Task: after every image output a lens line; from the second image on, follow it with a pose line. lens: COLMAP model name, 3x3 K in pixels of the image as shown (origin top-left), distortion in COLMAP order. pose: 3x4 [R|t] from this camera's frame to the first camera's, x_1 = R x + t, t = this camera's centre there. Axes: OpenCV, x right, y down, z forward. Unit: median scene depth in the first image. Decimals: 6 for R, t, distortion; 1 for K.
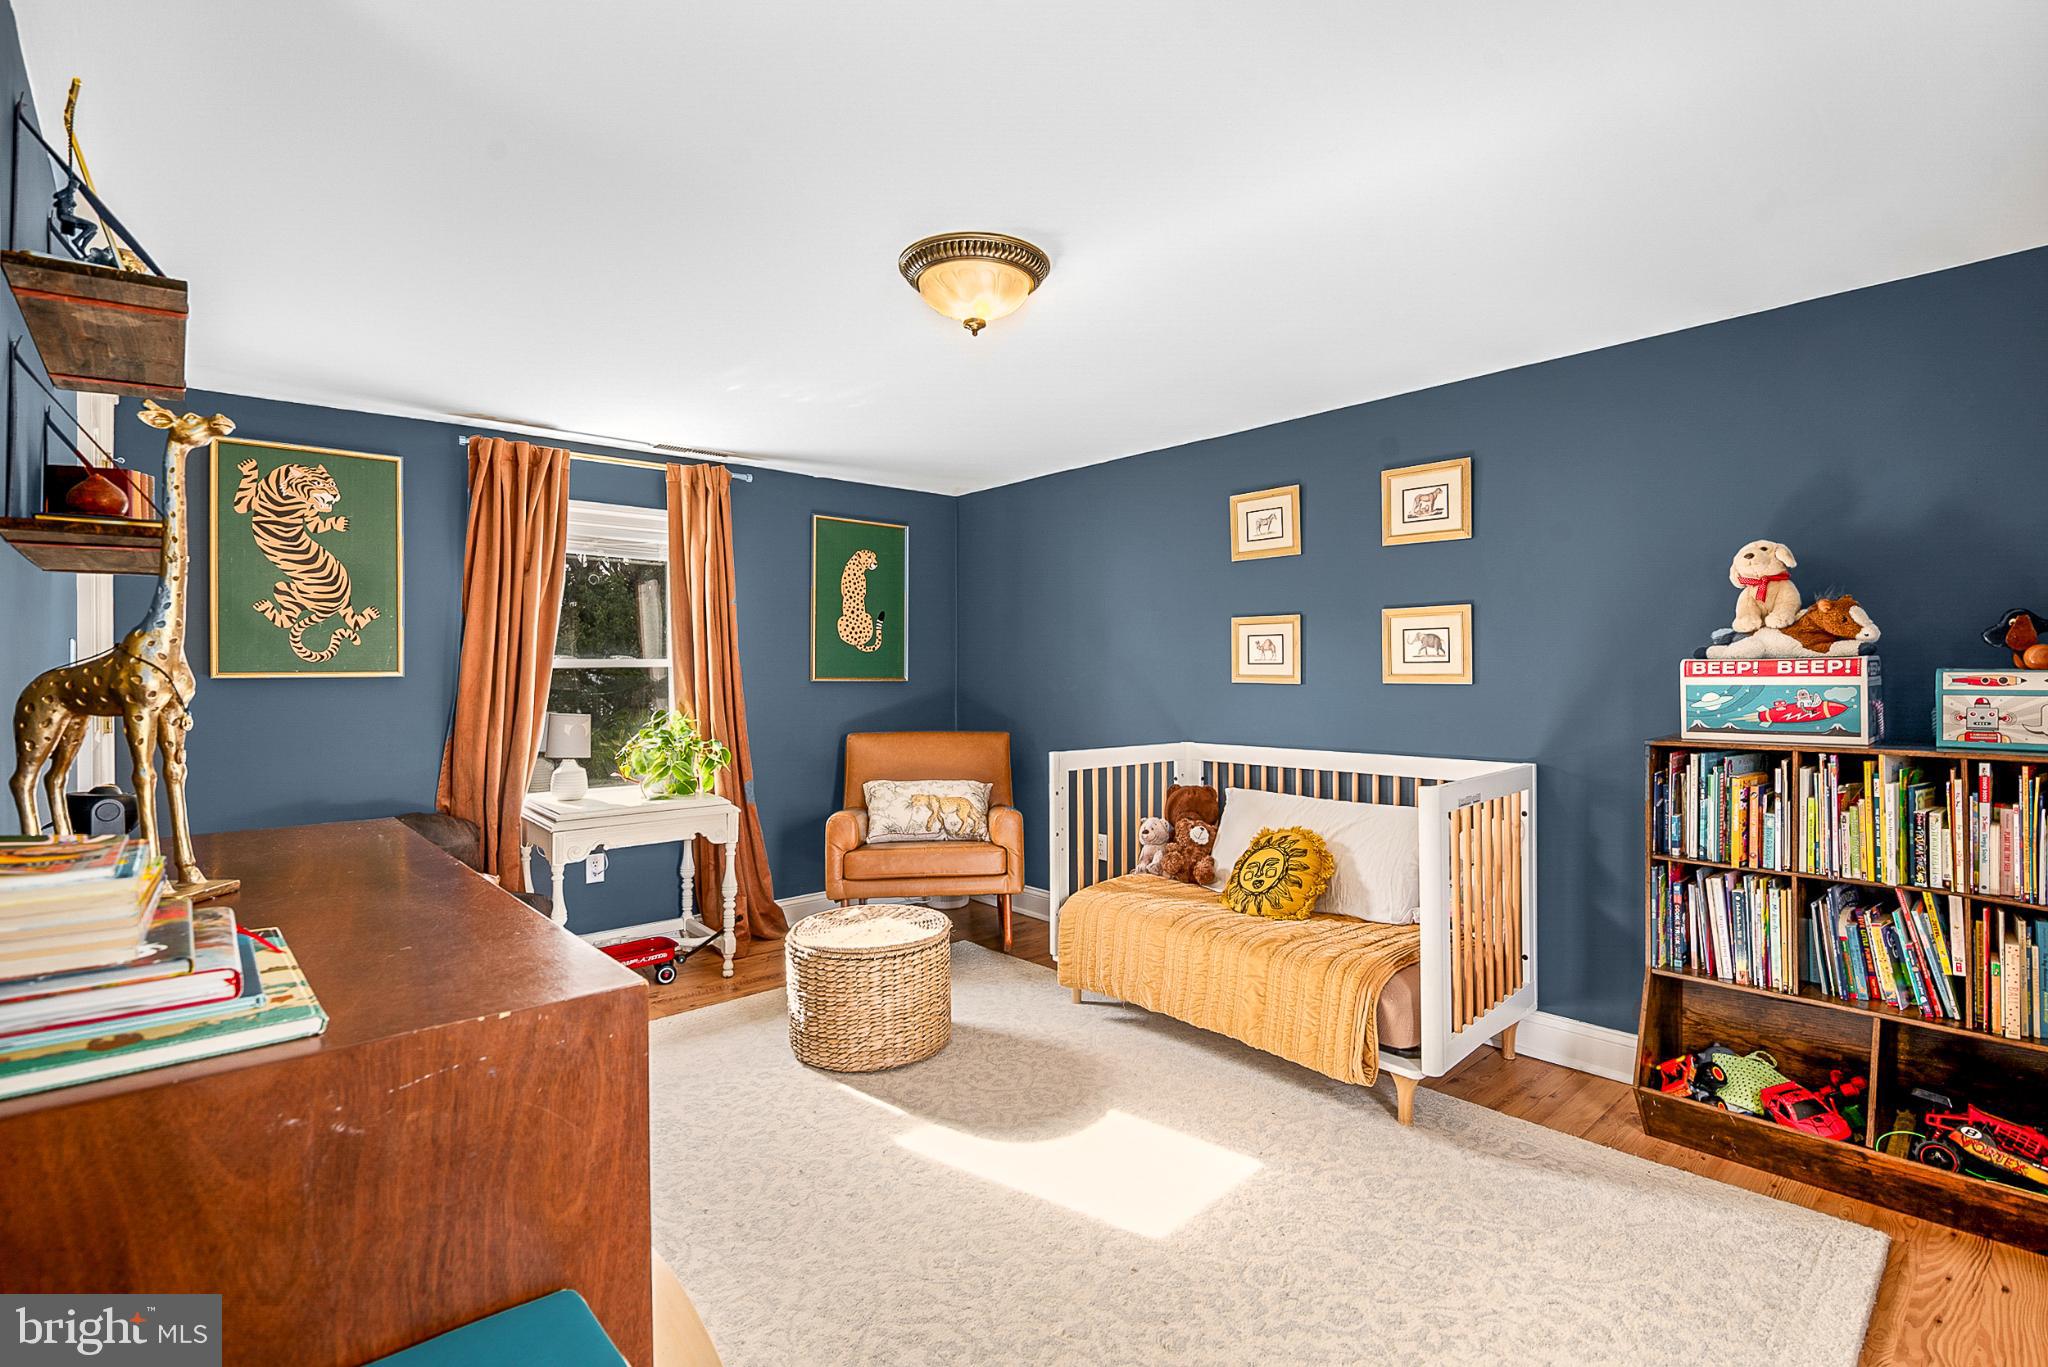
lens RADIAL K [[944.0, 0, 1018.2], [0, 944.0, 674.4], [0, 0, 1]] dist [-0.025199, -0.000074]
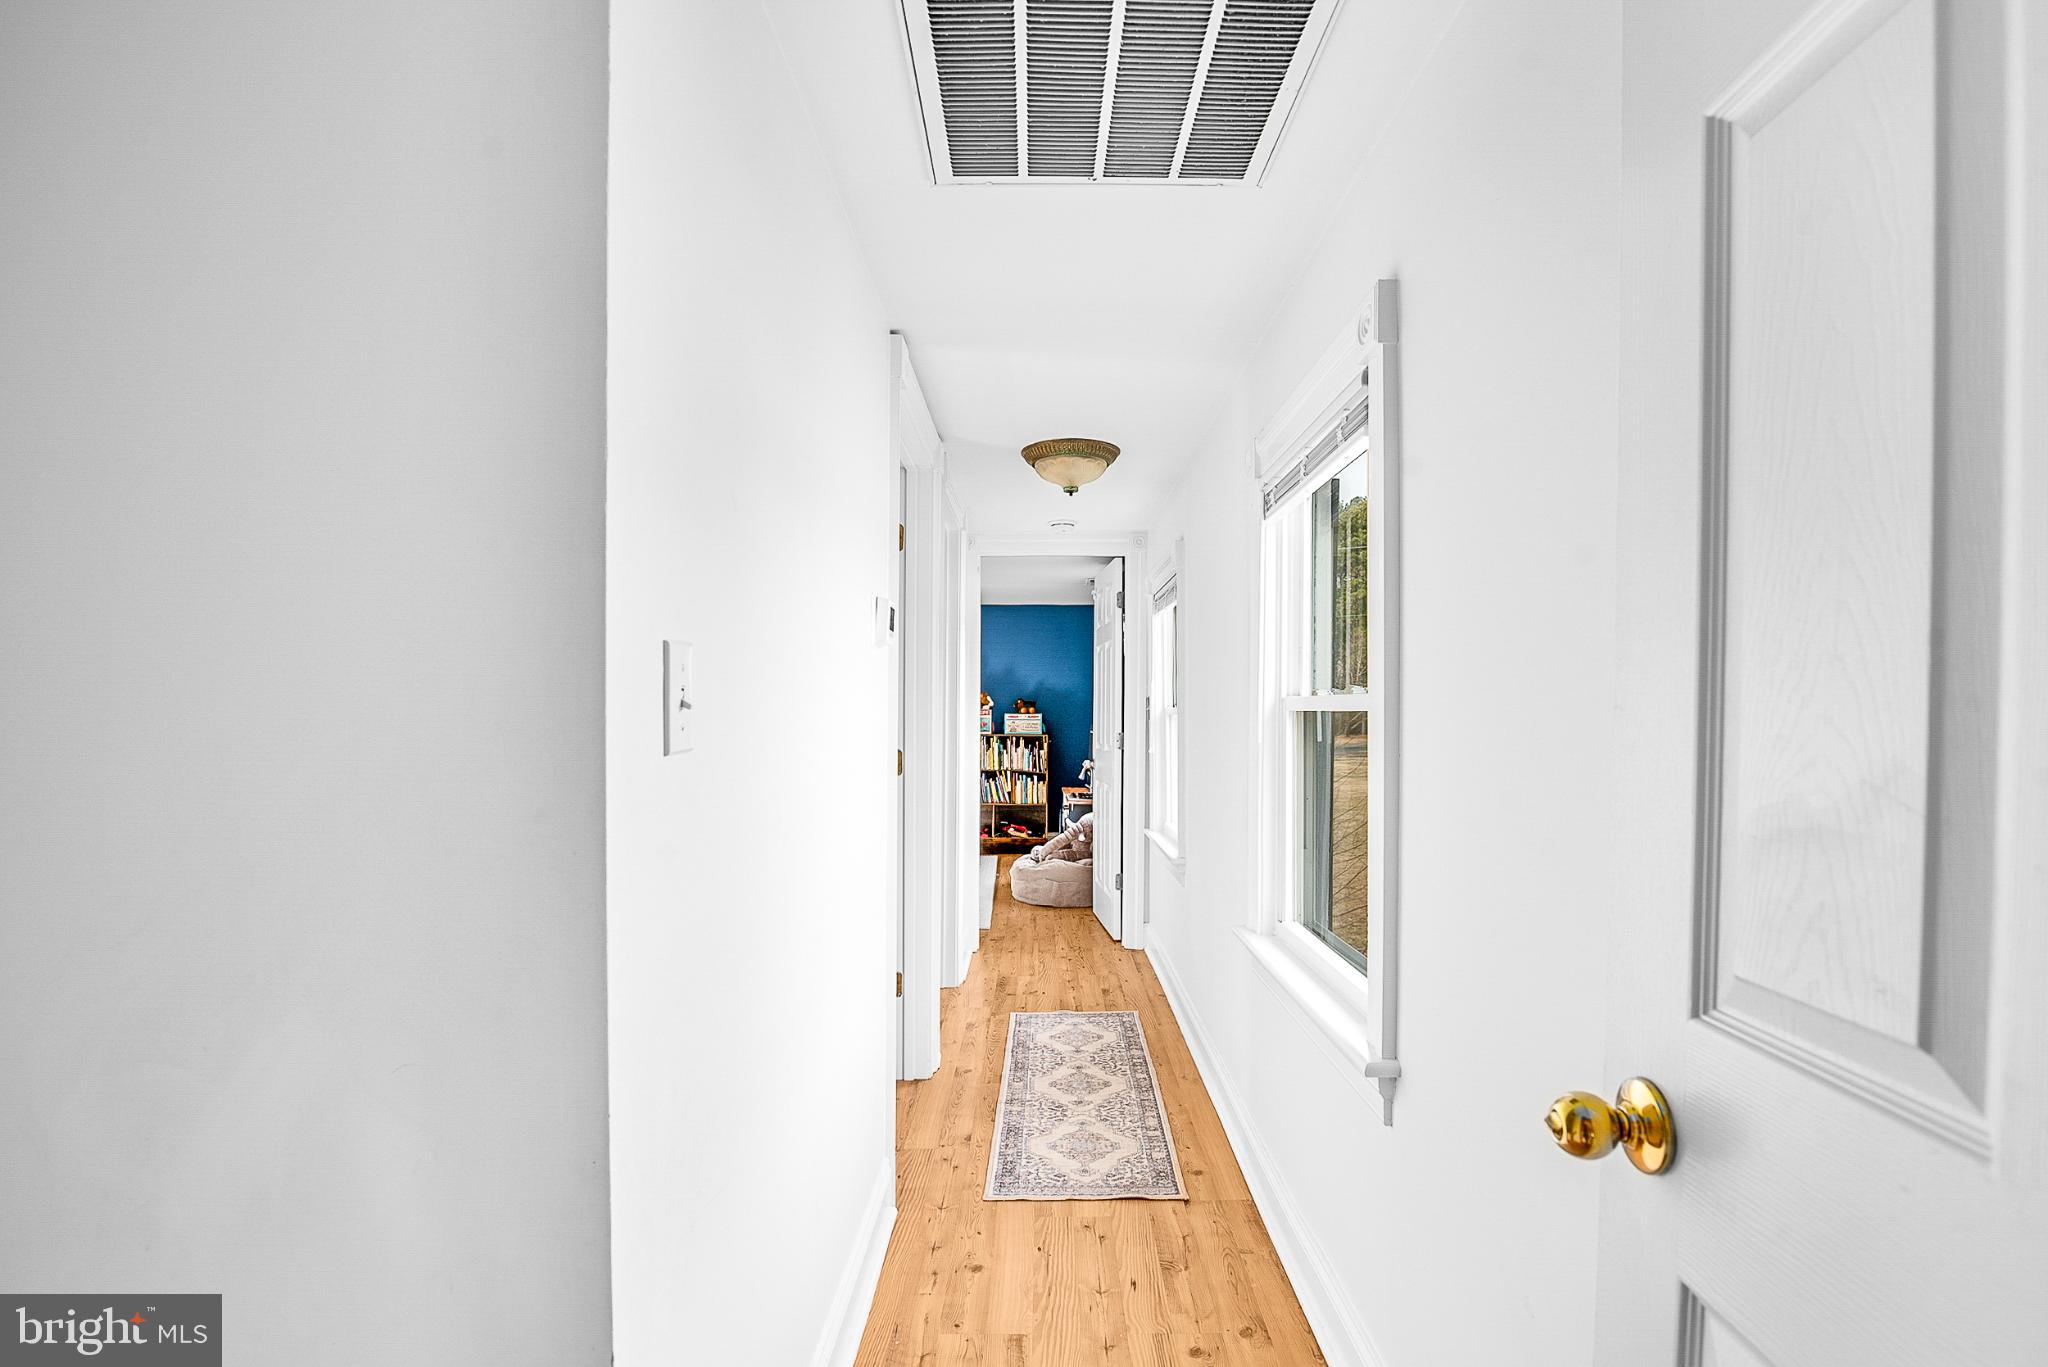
lens RADIAL K [[942.0, 0, 1035.2], [0, 942.0, 678.1], [0, 0, 1]] dist [-0.015420, 0.000055]
pose [[0.656269, 0.030551, 0.753908, -1.037144], [-0.006180, 0.999364, -0.035118, -0.009218], [-0.754502, 0.018388, 0.656040, -0.922197]]
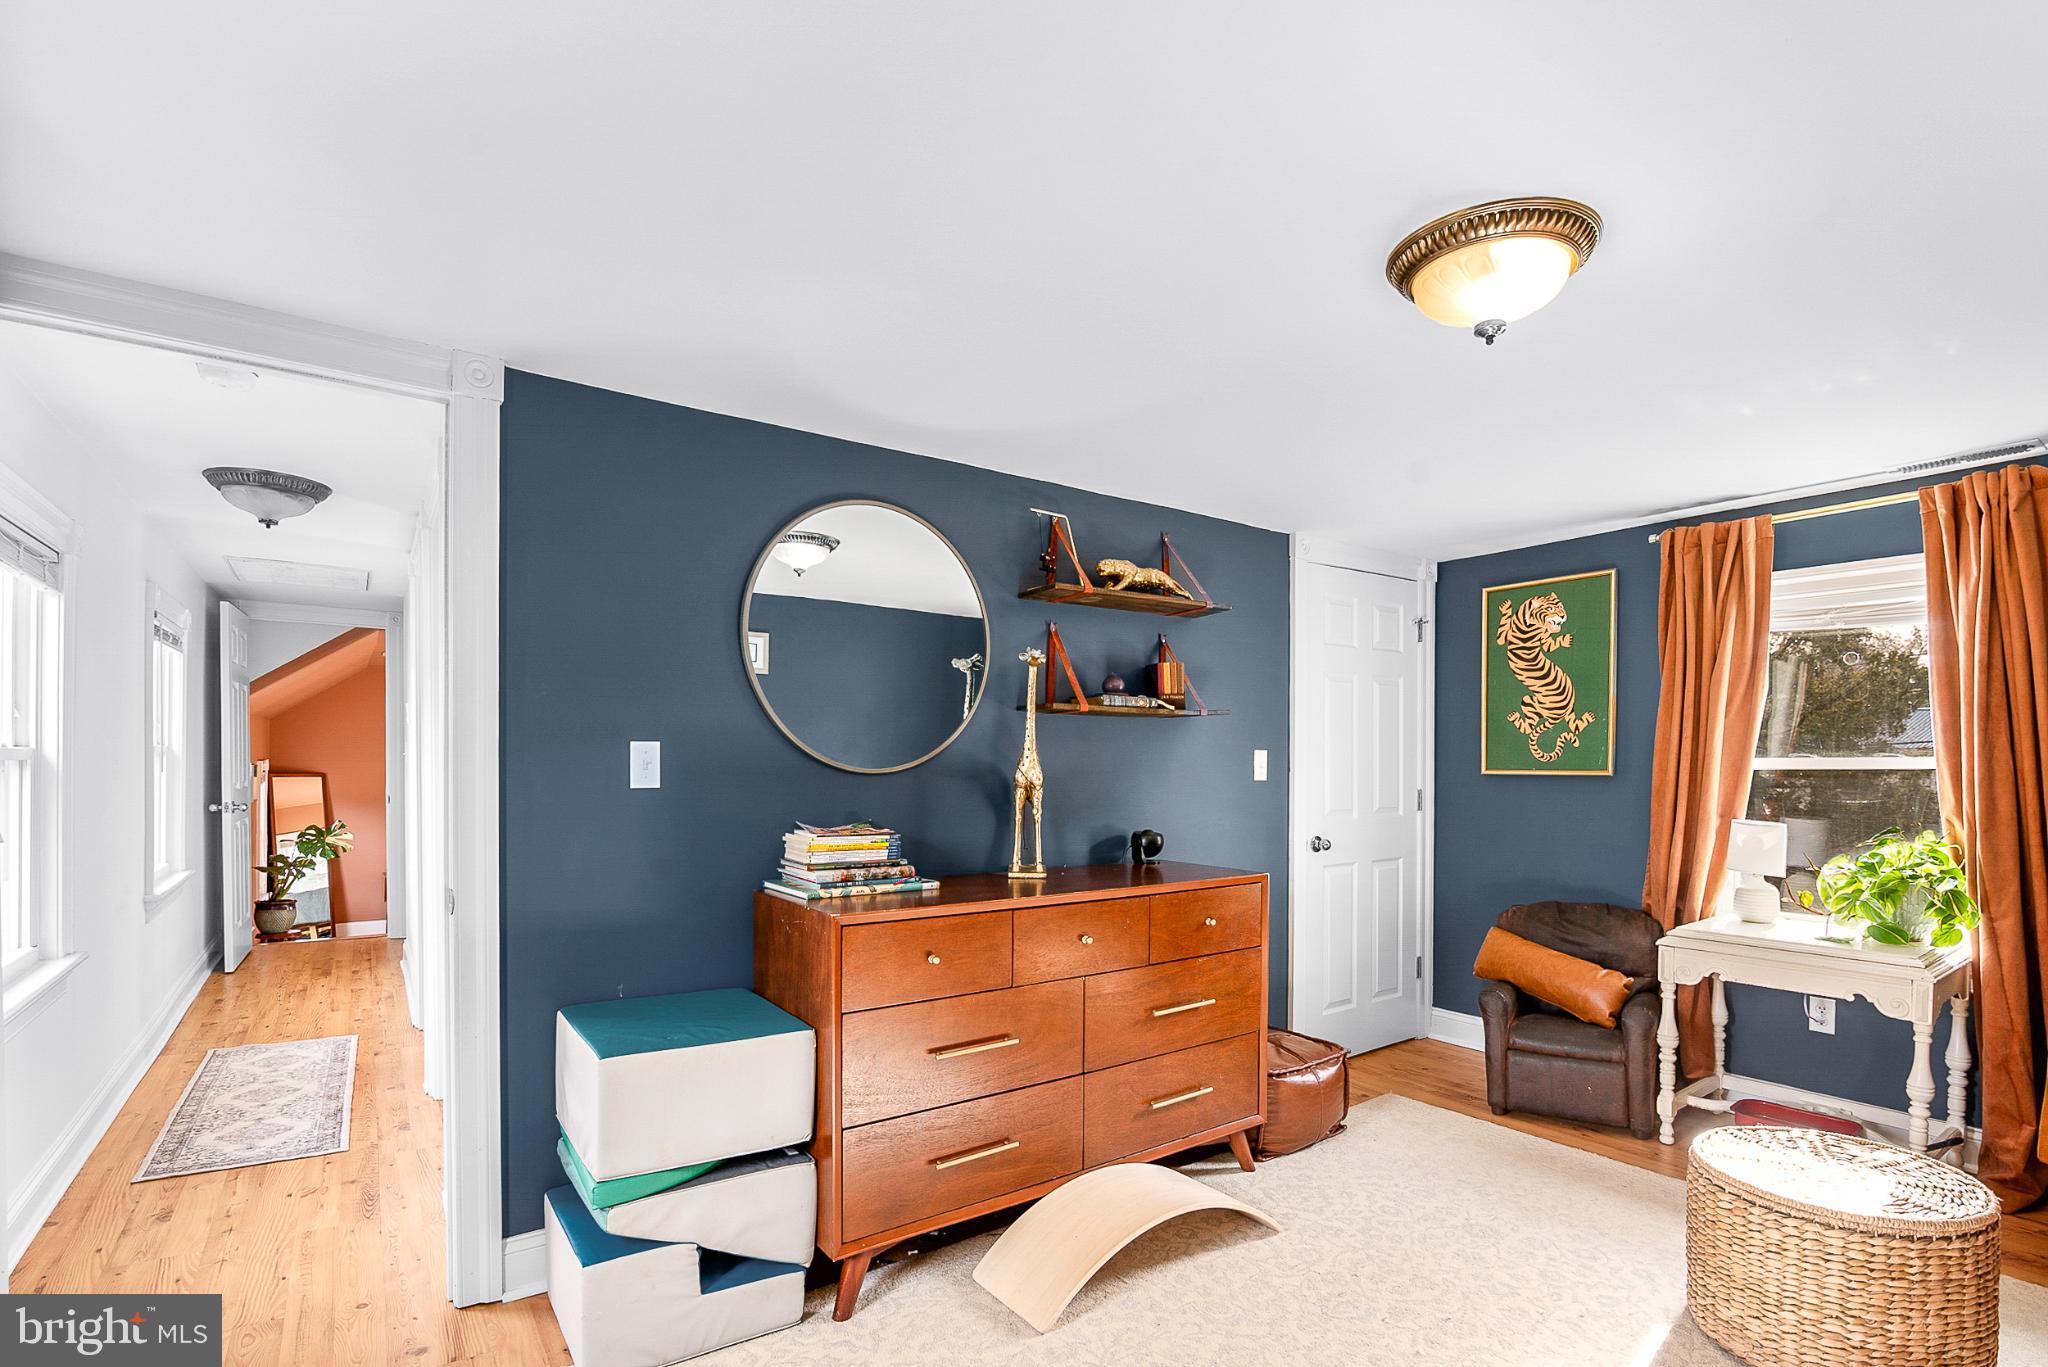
lens RADIAL K [[972.9, 0, 1046.2], [0, 972.9, 778.3], [0, 0, 1]] dist [-0.015209, 0.000203]
pose [[-0.095192, 0.023792, -0.995175, 0.520136], [-0.005825, 0.999684, 0.024457, -0.018388], [0.995442, 0.008125, -0.095023, 0.479293]]
